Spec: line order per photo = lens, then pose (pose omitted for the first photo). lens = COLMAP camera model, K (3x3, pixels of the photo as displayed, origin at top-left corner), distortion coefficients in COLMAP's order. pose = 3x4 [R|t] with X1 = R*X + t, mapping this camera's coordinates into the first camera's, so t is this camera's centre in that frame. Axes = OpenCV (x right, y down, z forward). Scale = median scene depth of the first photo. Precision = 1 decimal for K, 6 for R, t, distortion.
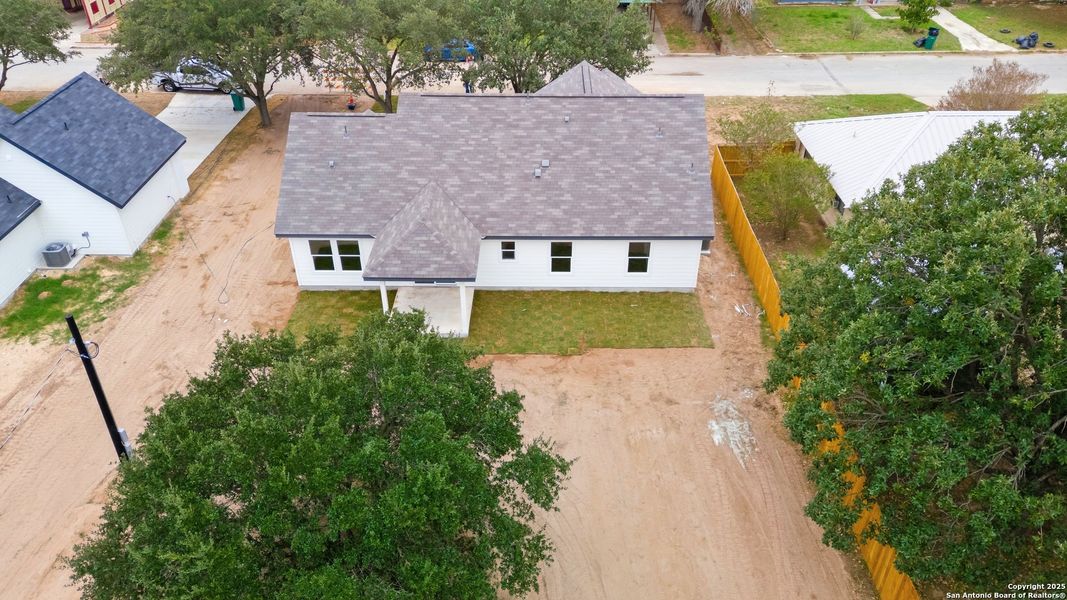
lens RADIAL K [[798.0, 0, 533.9], [0, 798.0, 300.2], [0, 0, 1]] dist [0.000115, -0.000007]
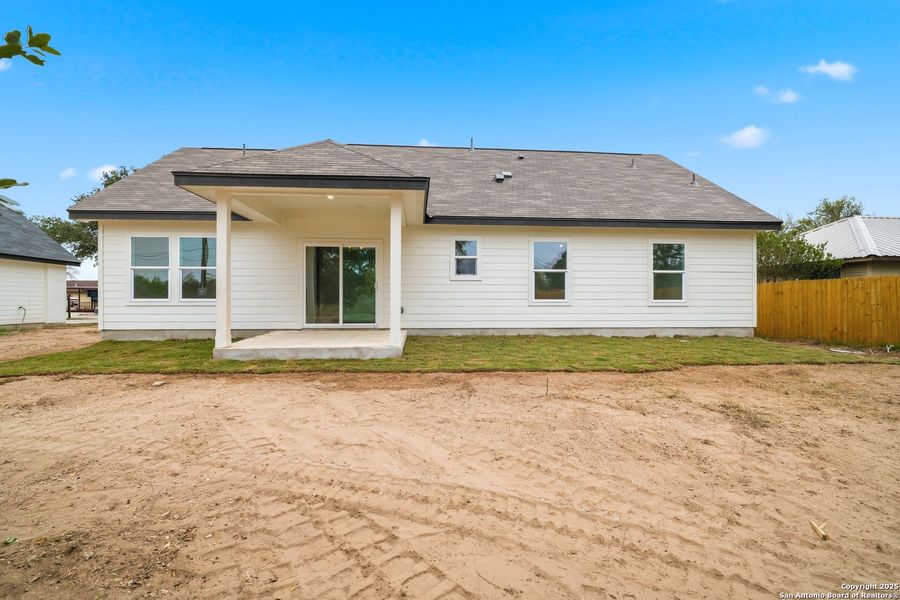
lens RADIAL K [[421.4, 0, 449.7], [0, 421.4, 299.0], [0, 0, 1]] dist [0.000182, 0.000060]
pose [[0.996631, 0.004112, 0.081914, -0.070634], [0.042758, 0.826231, -0.561706, 0.146382], [-0.069989, 0.563317, 0.823272, 0.741464]]
